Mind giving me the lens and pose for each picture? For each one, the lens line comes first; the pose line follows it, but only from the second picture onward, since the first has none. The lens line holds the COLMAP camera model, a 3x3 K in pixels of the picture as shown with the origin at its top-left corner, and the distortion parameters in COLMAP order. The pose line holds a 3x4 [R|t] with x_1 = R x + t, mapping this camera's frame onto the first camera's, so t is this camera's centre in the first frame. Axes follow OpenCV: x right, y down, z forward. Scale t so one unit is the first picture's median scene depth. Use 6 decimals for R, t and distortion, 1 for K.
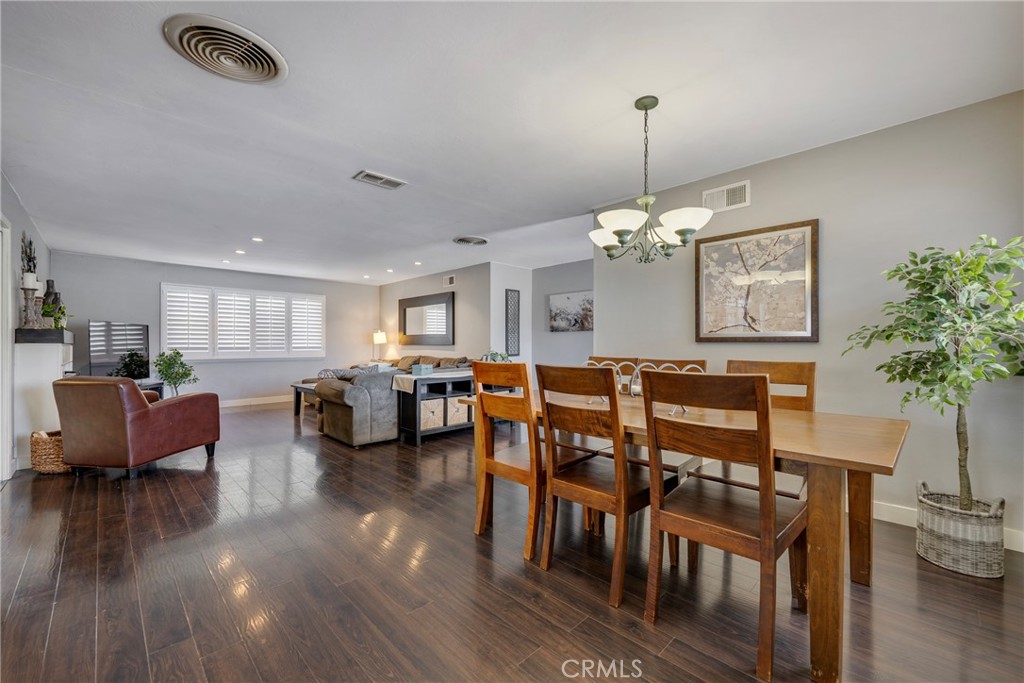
lens RADIAL K [[409.9, 0, 526.2], [0, 409.9, 342.0], [0, 0, 1]] dist [-0.000976, -0.000036]
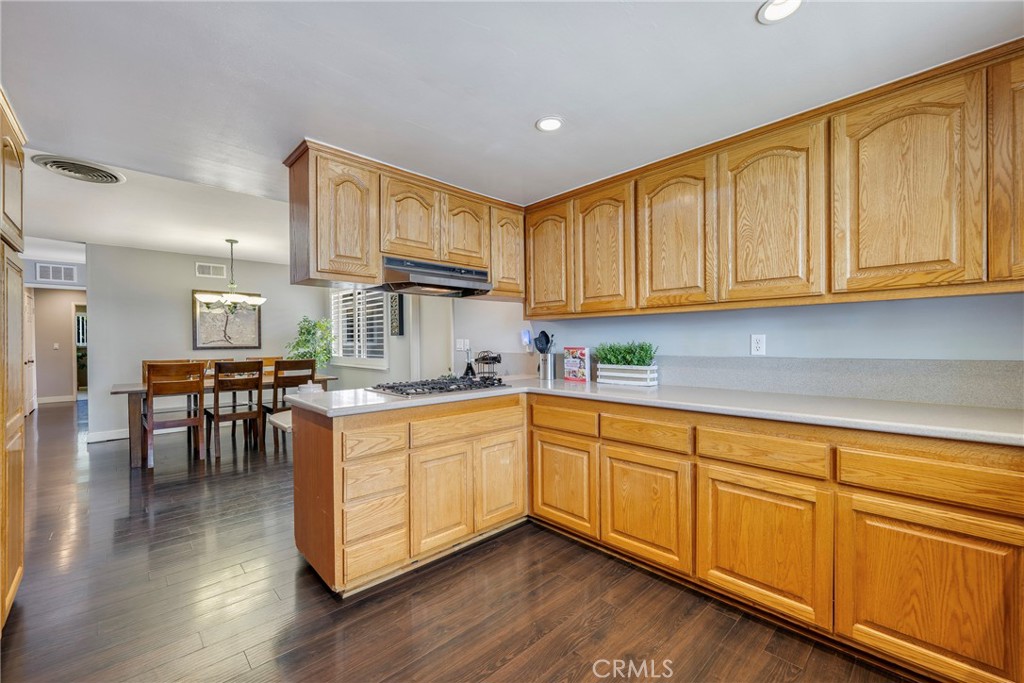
lens RADIAL K [[417.3, 0, 514.2], [0, 417.3, 347.1], [0, 0, 1]] dist [-0.002139, 0.000299]
pose [[0.050114, -0.014078, 0.998644, -0.628217], [0.002166, 0.999900, 0.013987, -0.015761], [-0.998741, 0.001463, 0.050140, -0.207641]]
